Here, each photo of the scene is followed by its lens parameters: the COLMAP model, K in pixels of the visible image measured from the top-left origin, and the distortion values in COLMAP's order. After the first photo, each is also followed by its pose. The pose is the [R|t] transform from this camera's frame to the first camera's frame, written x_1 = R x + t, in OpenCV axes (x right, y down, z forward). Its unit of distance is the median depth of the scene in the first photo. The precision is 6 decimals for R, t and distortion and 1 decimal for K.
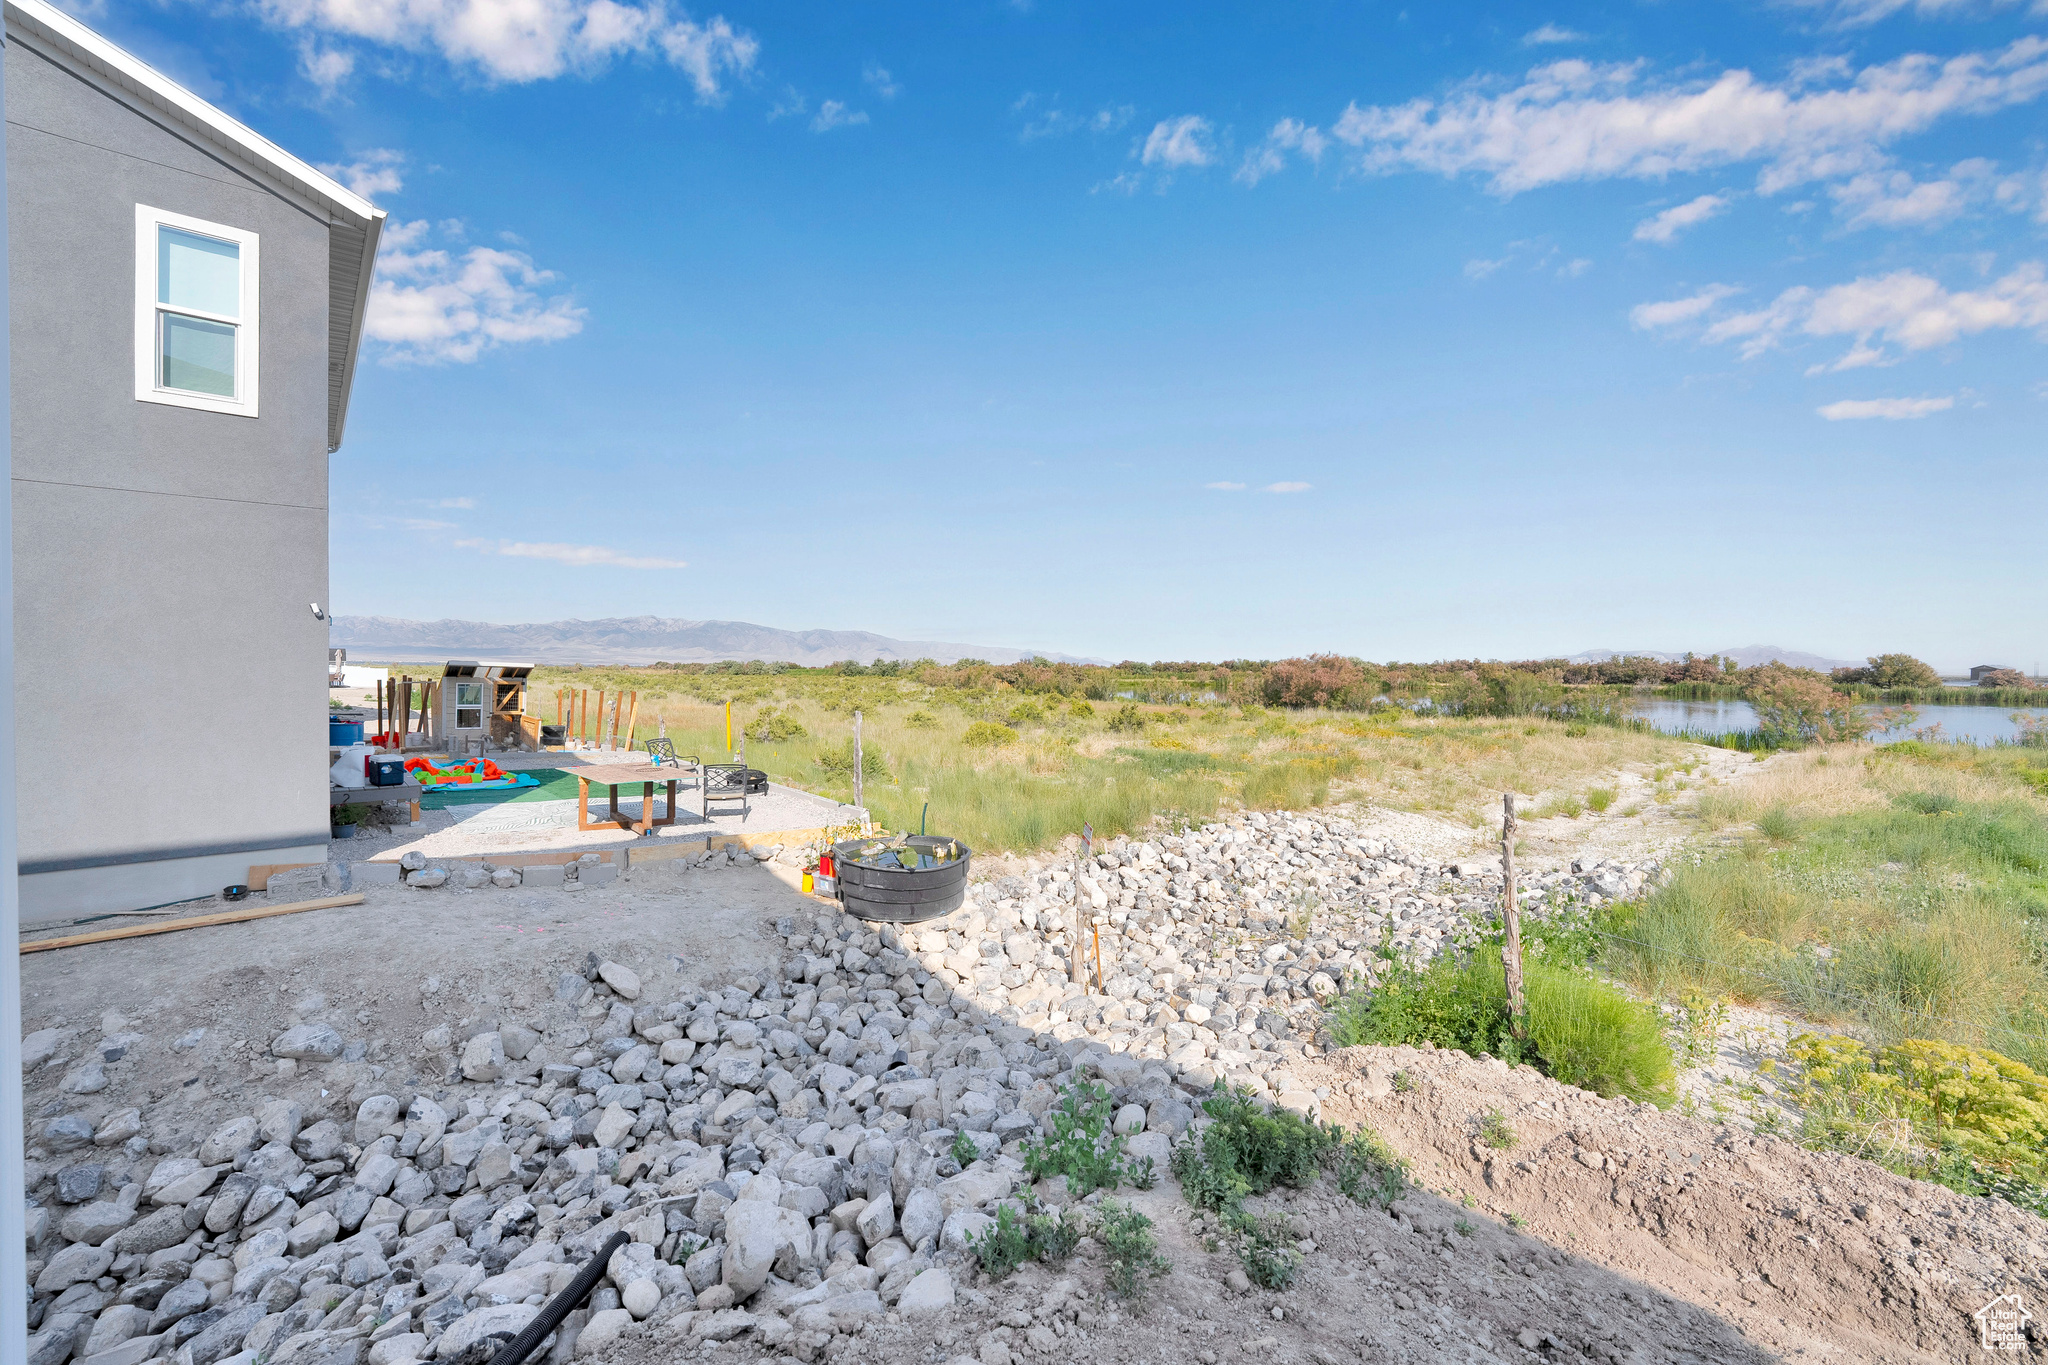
lens RADIAL K [[831.8, 0, 1024.0], [0, 831.8, 682.5], [0, 0, 1]] dist [-0.012755, 0.001040]
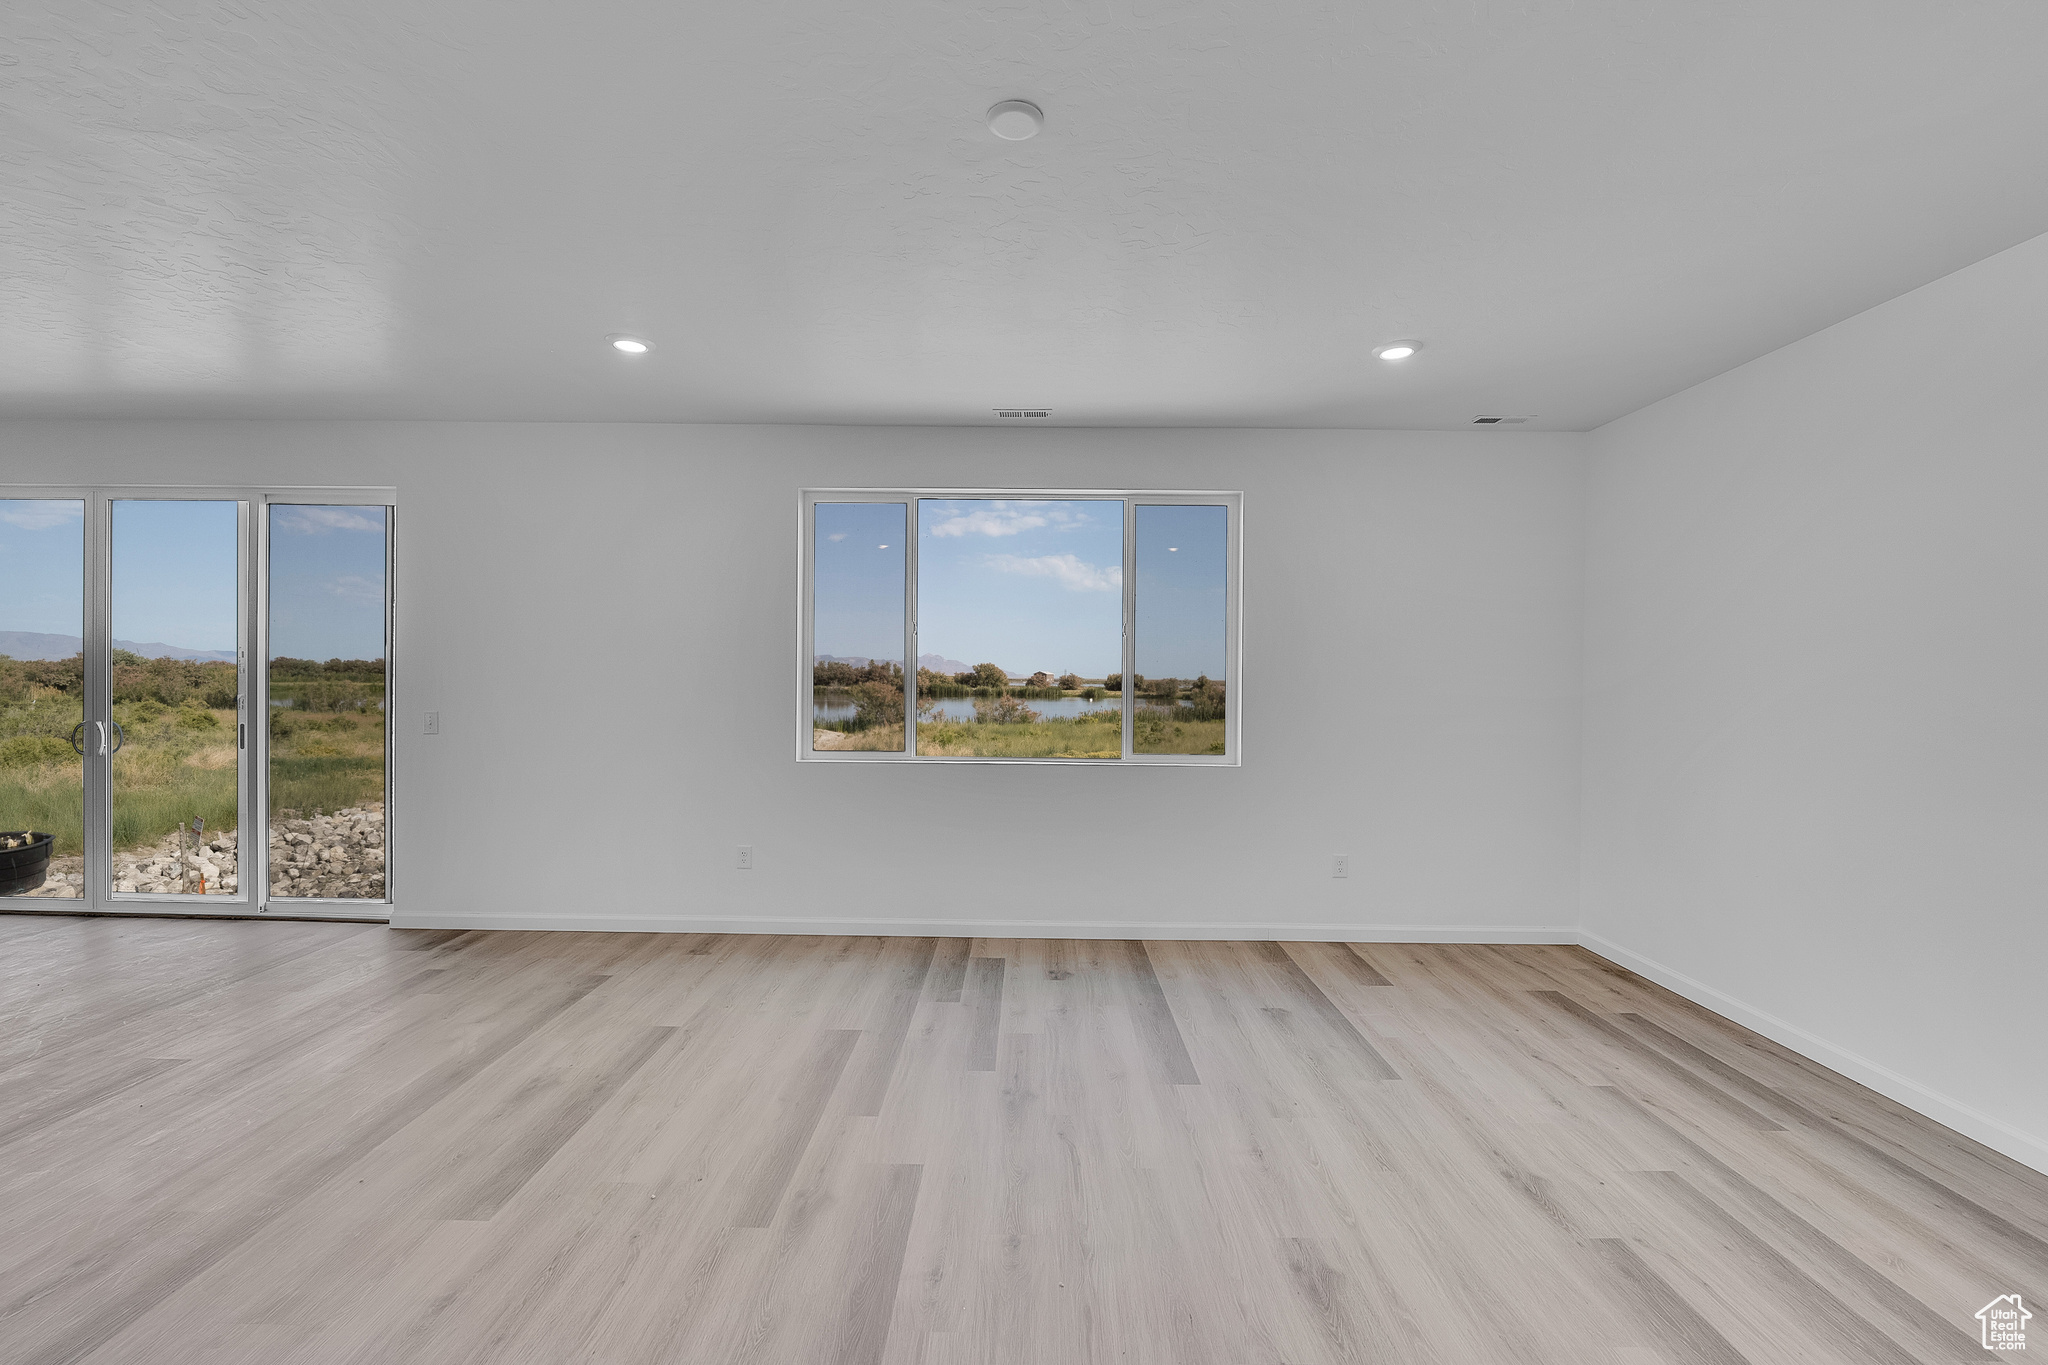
lens RADIAL K [[853.5, 0, 1025.9], [0, 853.5, 680.8], [0, 0, 1]] dist [-0.014271, 0.000852]
pose [[0.665272, -0.001062, 0.746601, -0.019962], [0.004616, 0.999986, -0.002691, -0.000348], [-0.746587, 0.005237, 0.665267, -0.427715]]
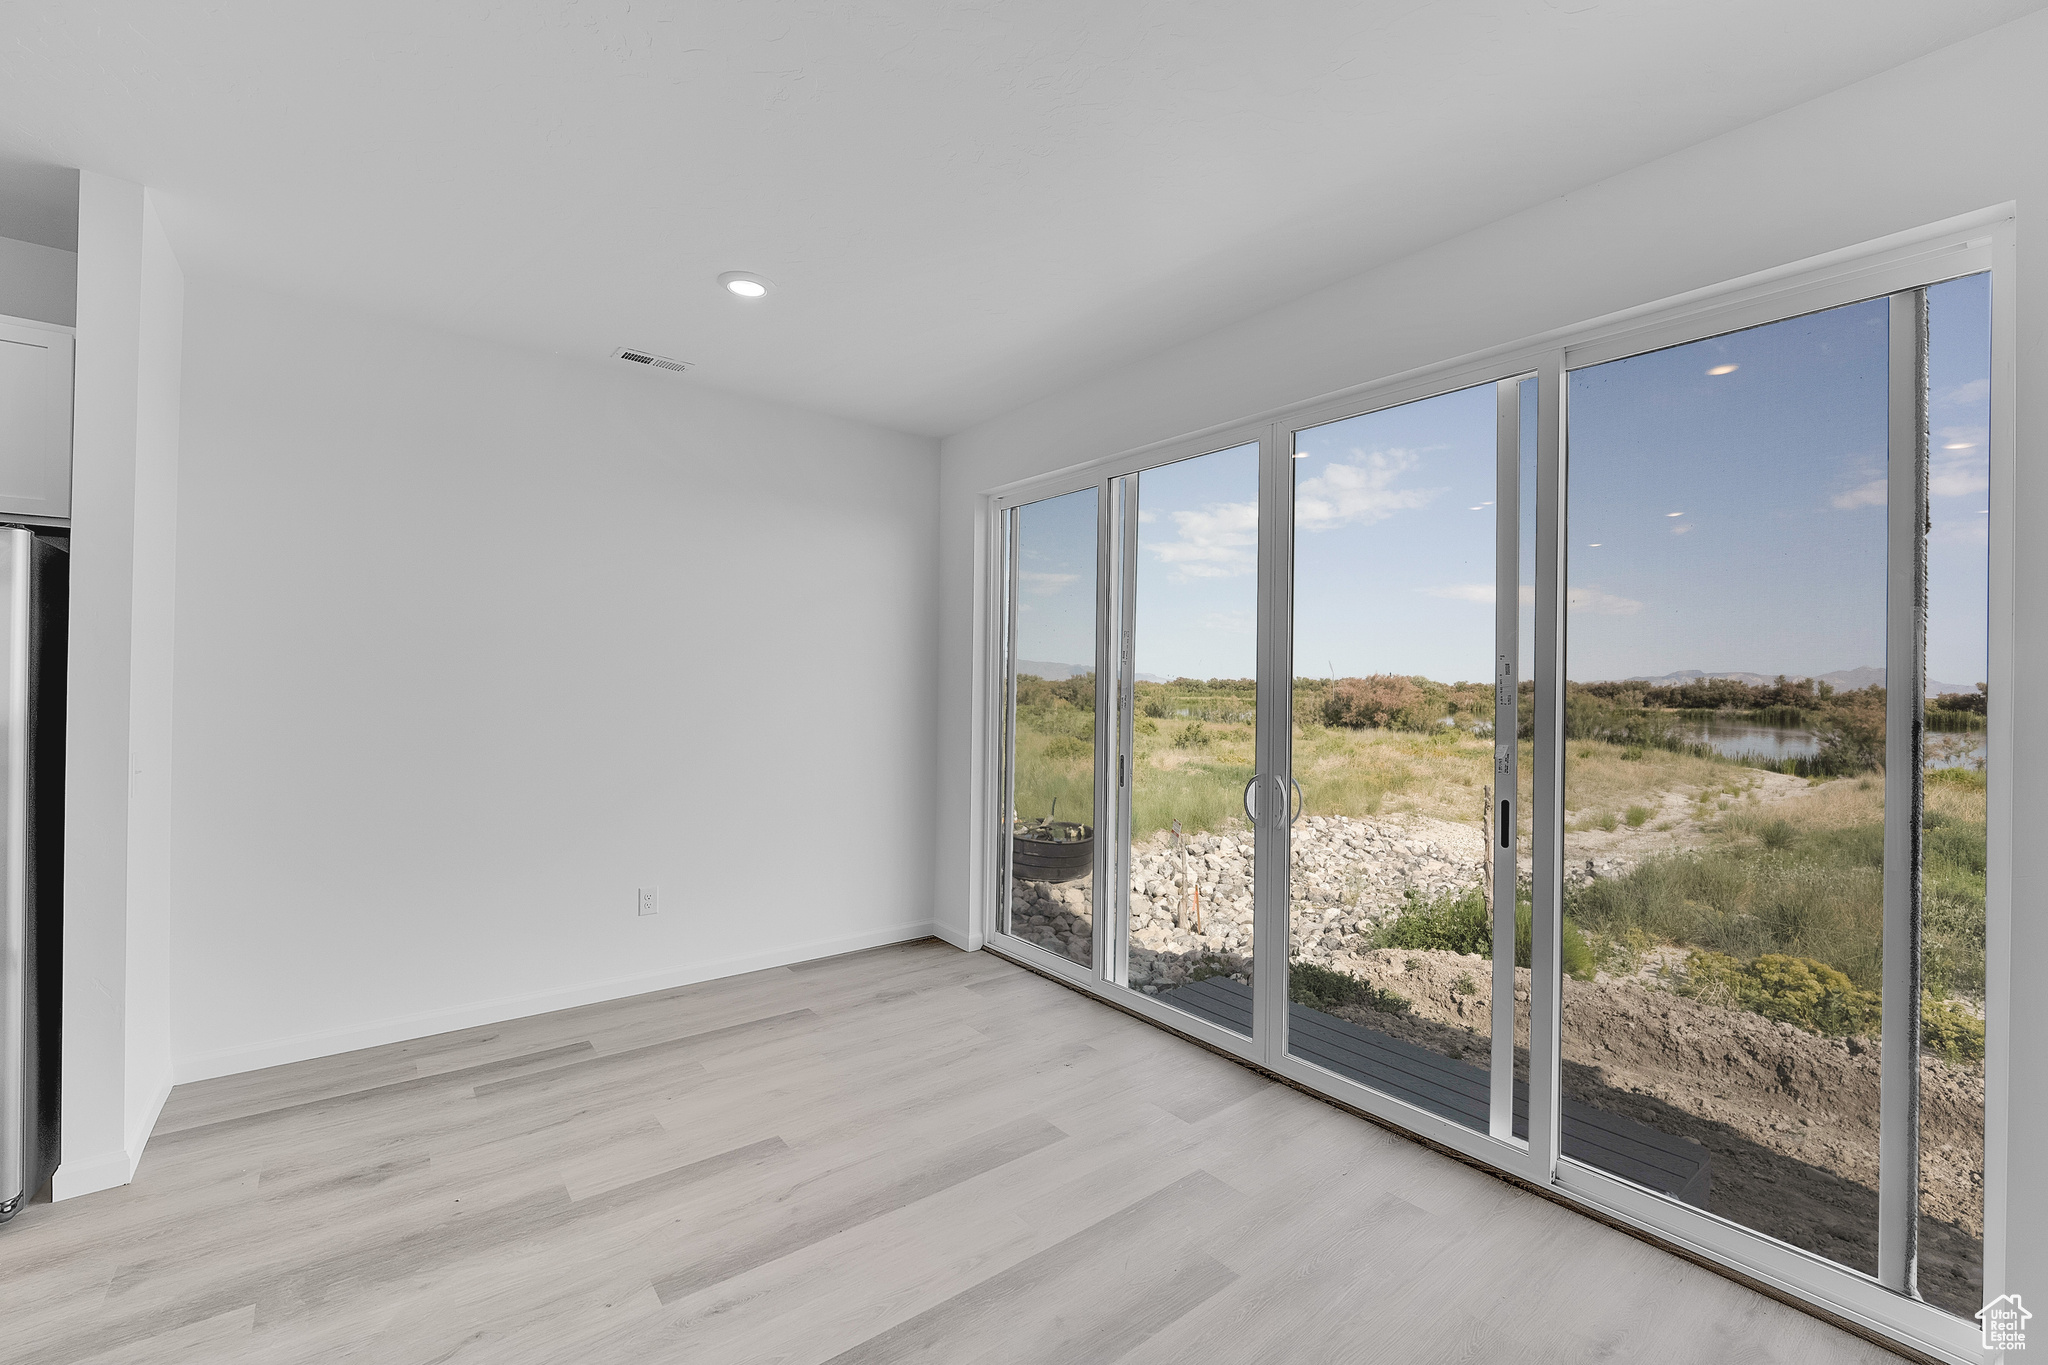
lens RADIAL K [[853.5, 0, 1025.9], [0, 853.5, 680.8], [0, 0, 1]] dist [-0.014271, 0.000852]
pose [[0.998363, 0.011401, -0.056044, -0.059173], [-0.012542, 0.999720, -0.020048, -0.004721], [0.055800, 0.020719, 0.998227, -0.205443]]
